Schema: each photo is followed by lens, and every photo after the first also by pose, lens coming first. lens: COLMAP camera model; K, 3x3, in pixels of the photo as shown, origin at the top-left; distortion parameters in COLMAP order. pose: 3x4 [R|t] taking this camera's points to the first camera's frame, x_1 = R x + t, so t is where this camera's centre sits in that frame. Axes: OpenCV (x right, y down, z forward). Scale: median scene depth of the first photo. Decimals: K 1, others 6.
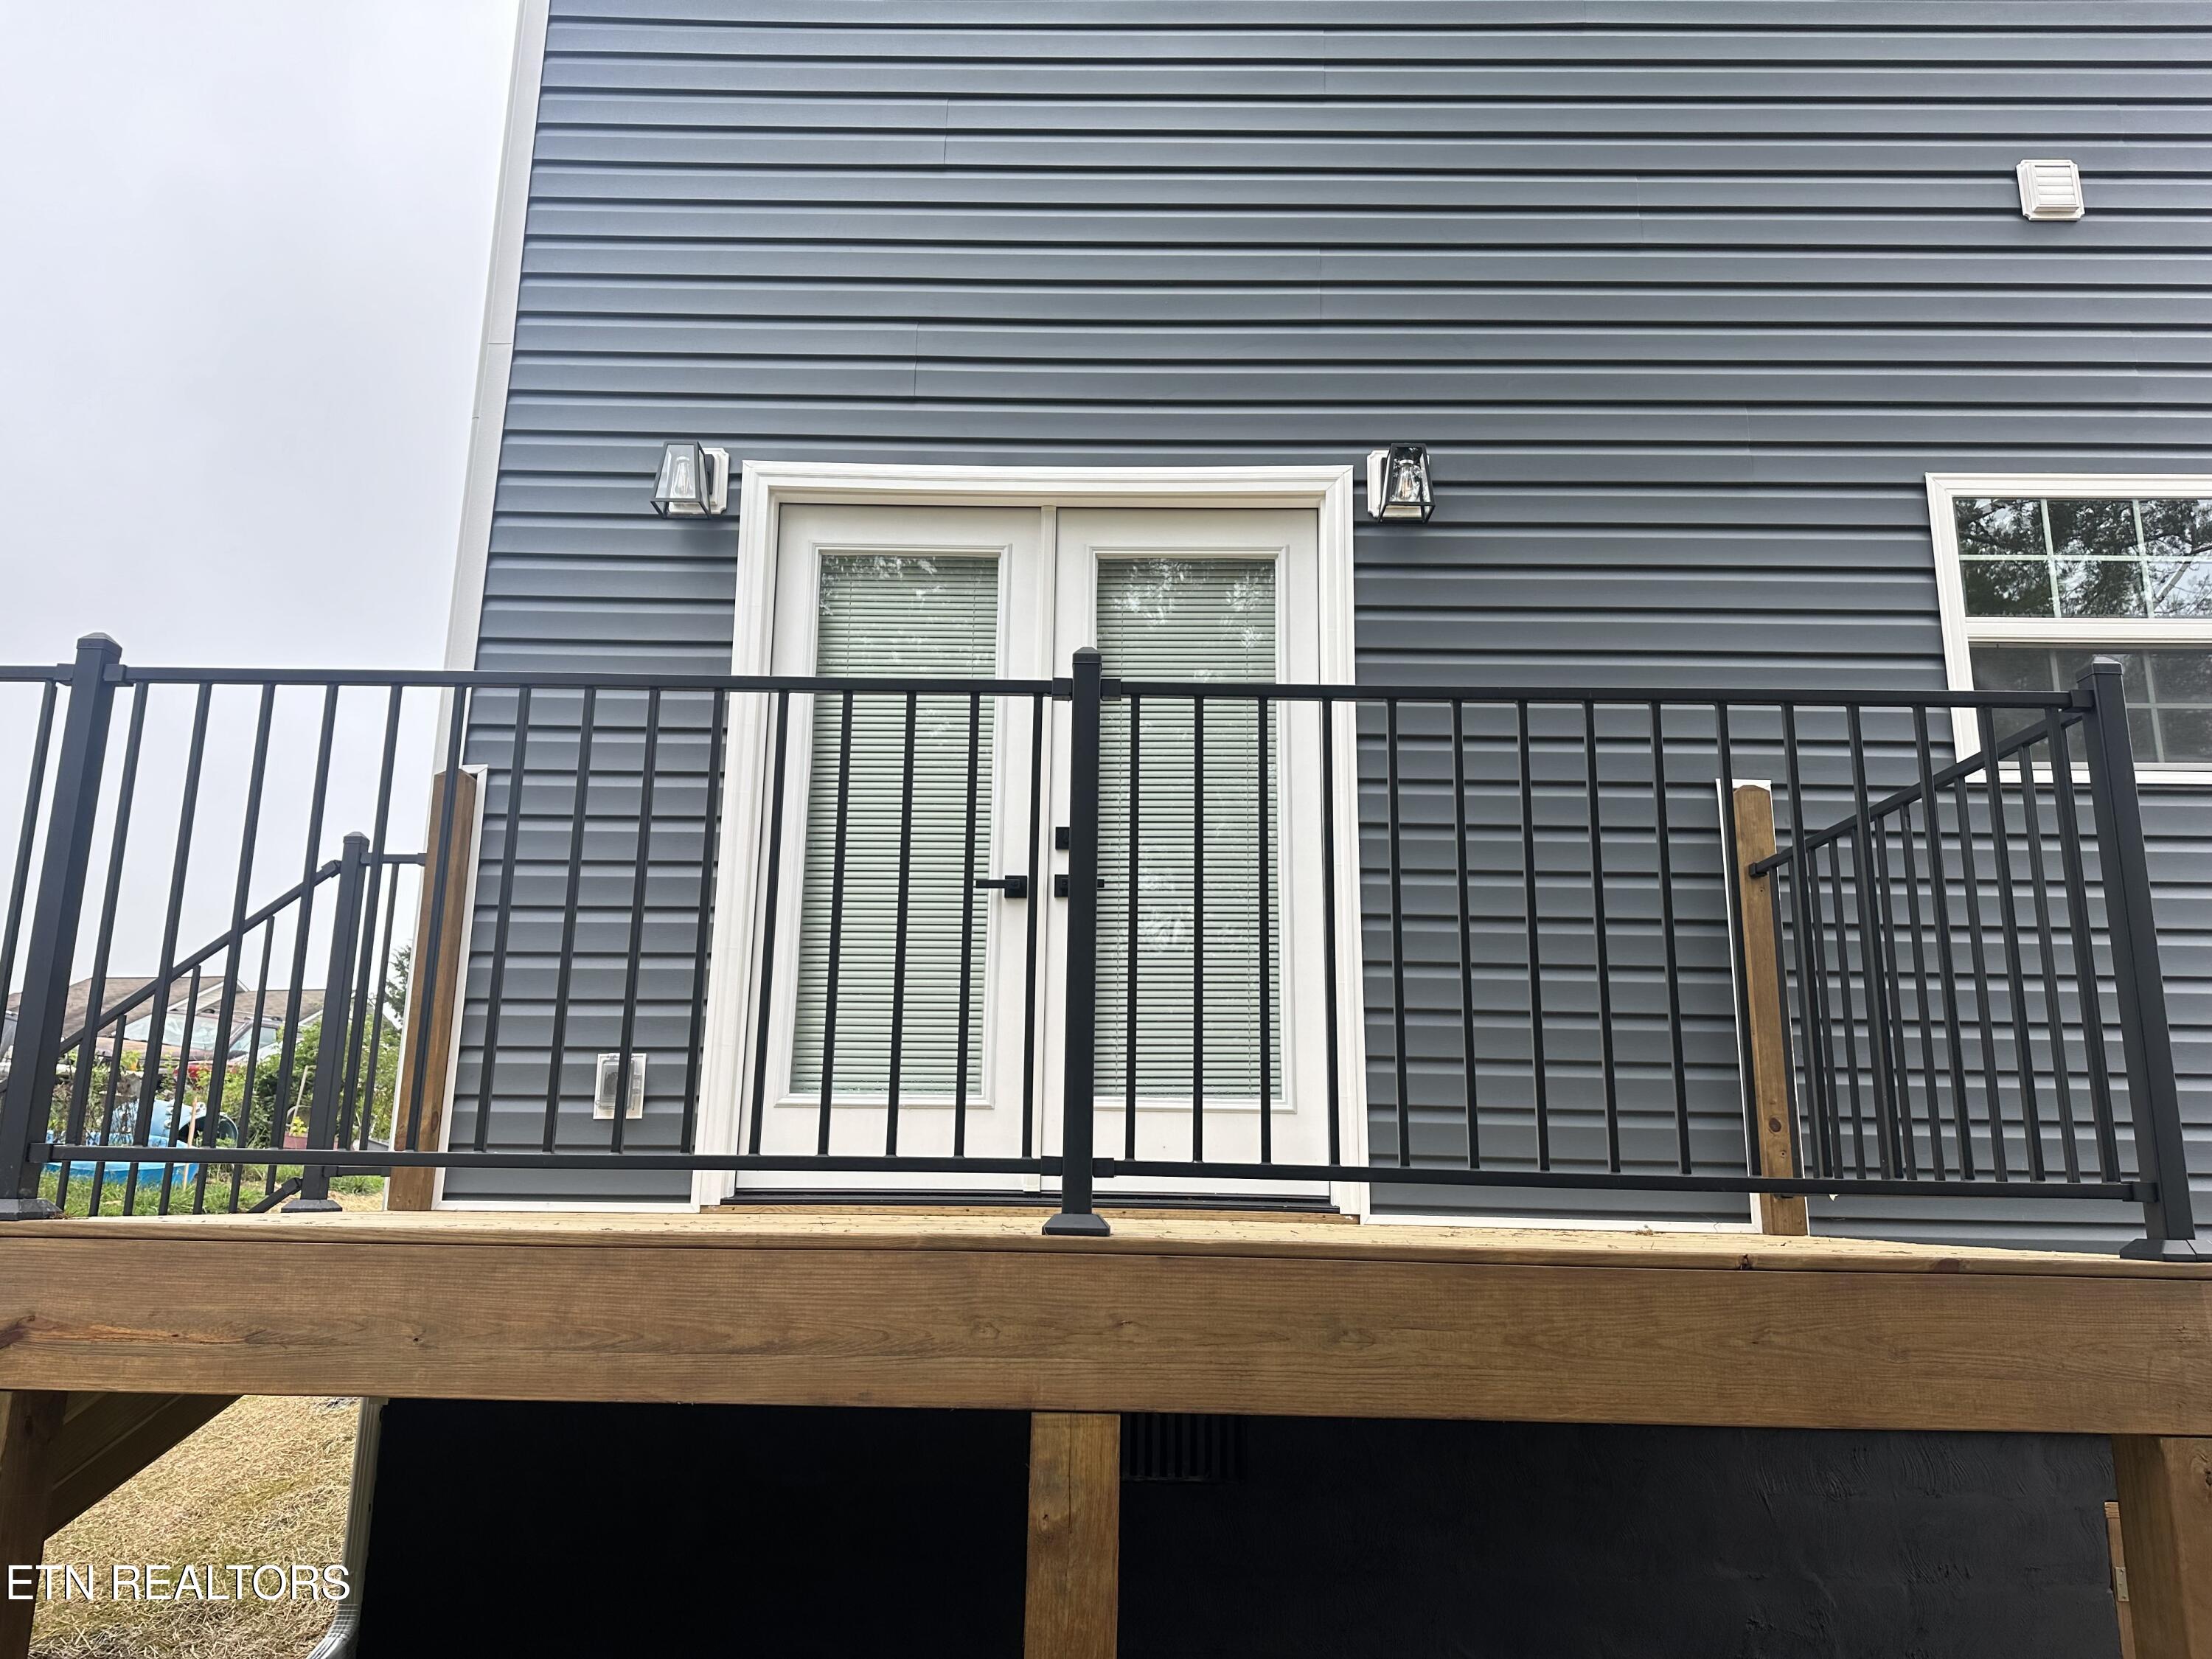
lens RADIAL K [[1557.0, 0, 1106.0], [0, 1557.0, 829.5], [0, 0, 1]] dist [-0.001179, -0.000611]
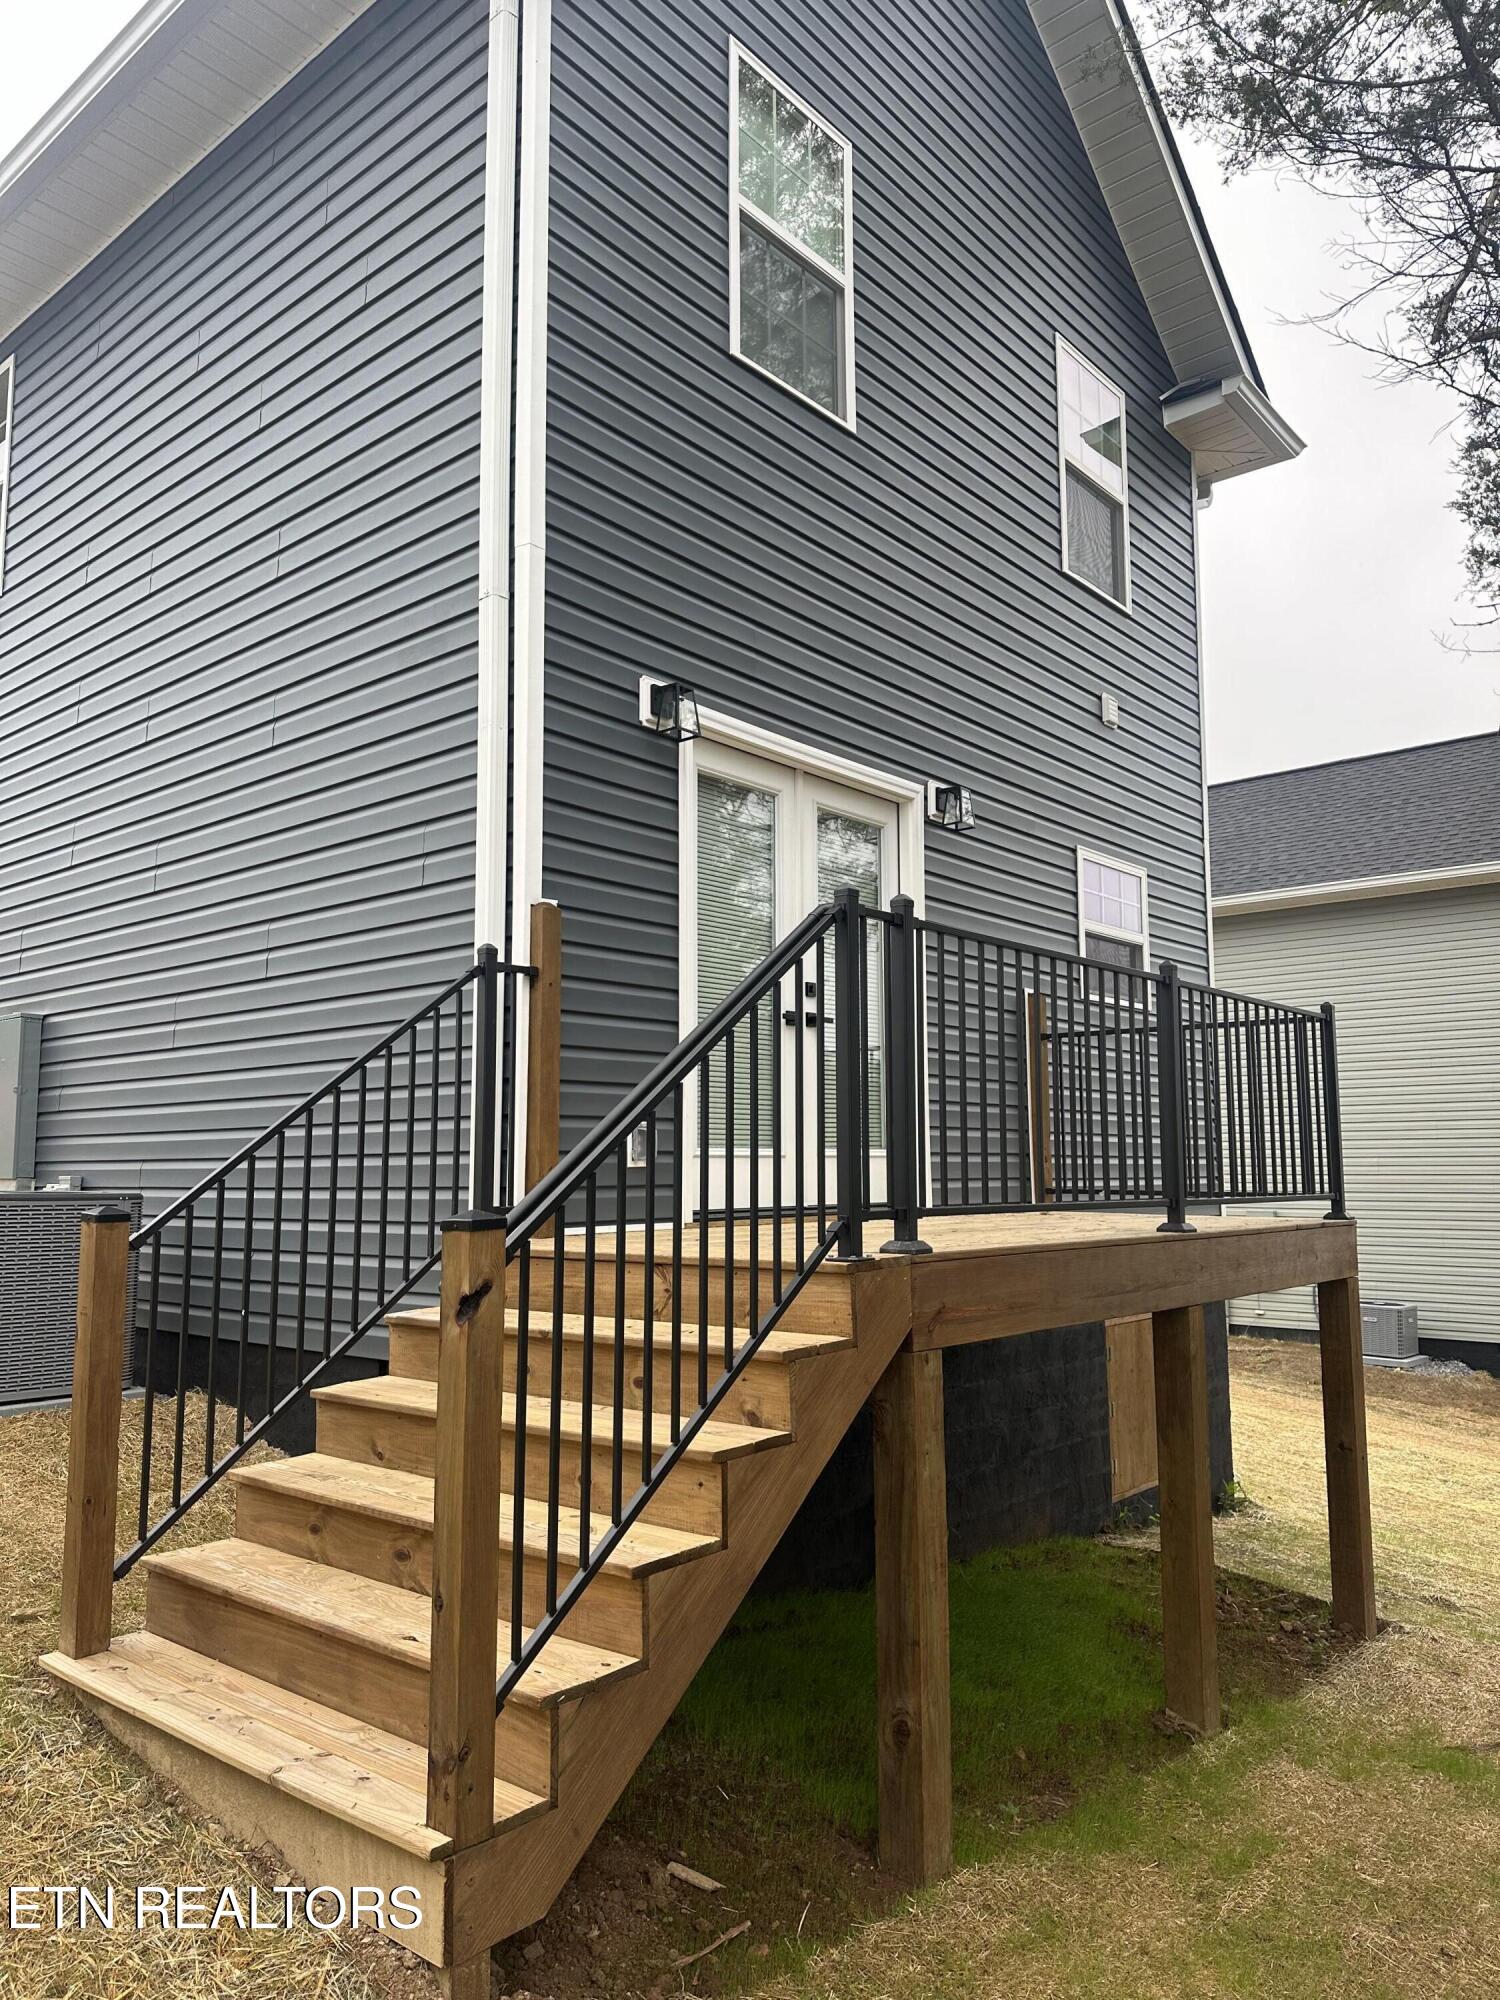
lens RADIAL K [[1407.8, 0, 750.0], [0, 1407.8, 1000.0], [0, 0, 1]] dist [-0.001179, -0.000611]
pose [[0.642552, 0.078440, 0.762216, -1.130111], [-0.154667, 0.987548, 0.028756, -0.017340], [-0.750470, -0.136367, 0.646683, 0.114838]]
